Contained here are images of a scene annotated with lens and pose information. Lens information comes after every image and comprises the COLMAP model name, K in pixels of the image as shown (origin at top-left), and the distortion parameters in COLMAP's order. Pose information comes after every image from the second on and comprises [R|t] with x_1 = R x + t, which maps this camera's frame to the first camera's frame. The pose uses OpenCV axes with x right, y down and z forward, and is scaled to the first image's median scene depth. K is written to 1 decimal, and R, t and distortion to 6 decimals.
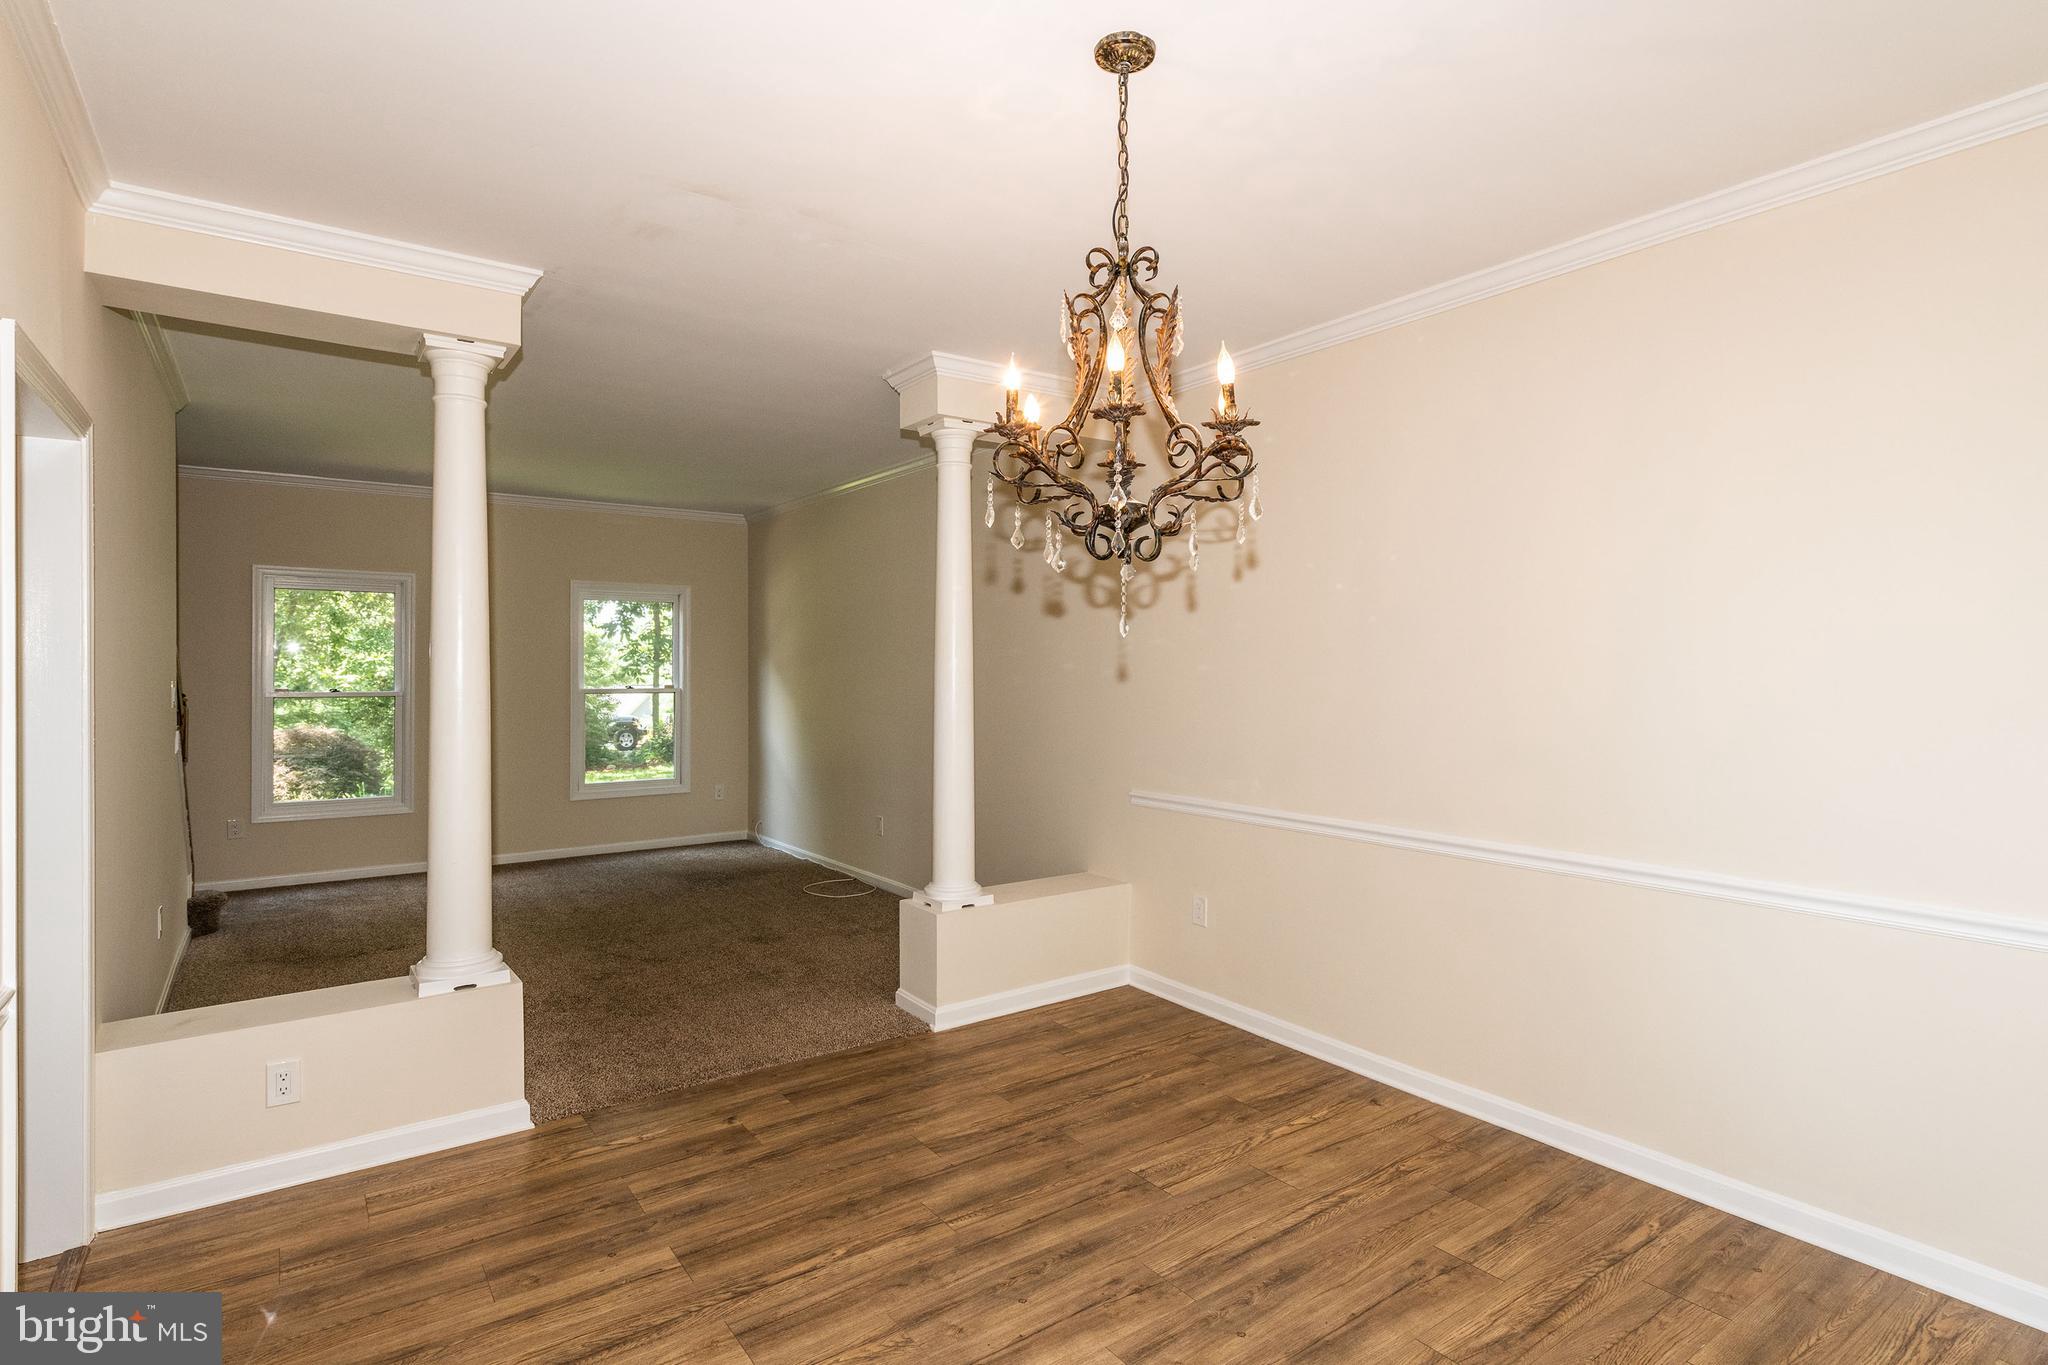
lens RADIAL K [[1051.1, 0, 1046.6], [0, 1051.1, 651.5], [0, 0, 1]] dist [0.010798, -0.004487]
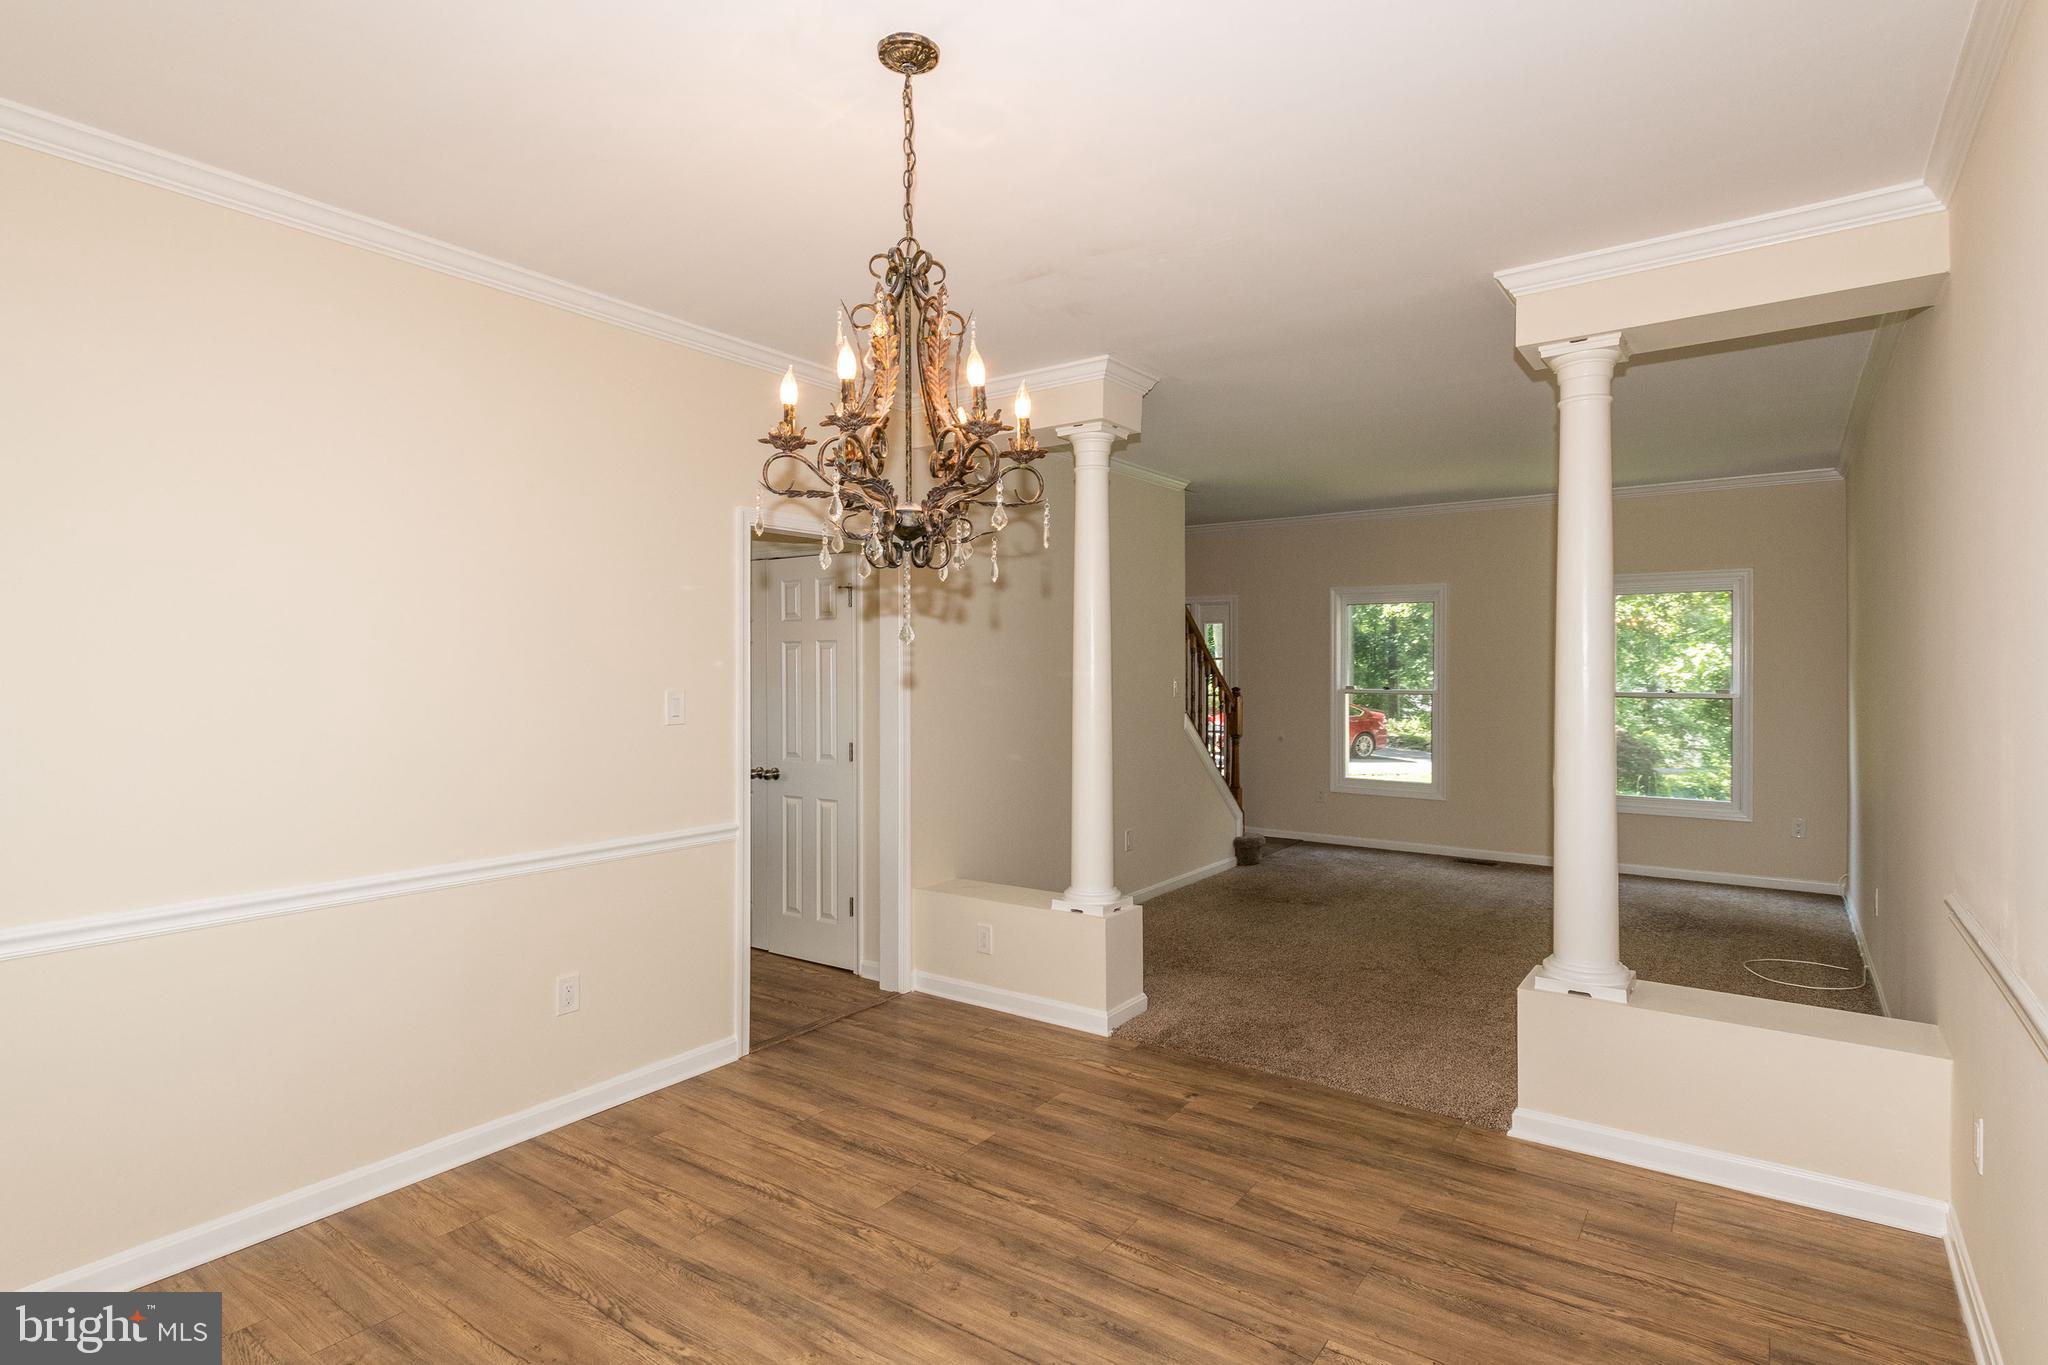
lens RADIAL K [[1051.1, 0, 1023.6], [0, 1051.1, 673.9], [0, 0, 1]] dist [0.010798, -0.004487]
pose [[0.299240, 0.006537, -0.954156, 0.656540], [0.014856, 0.999823, 0.011509, -0.000162], [0.954062, -0.017619, 0.299090, 0.511326]]
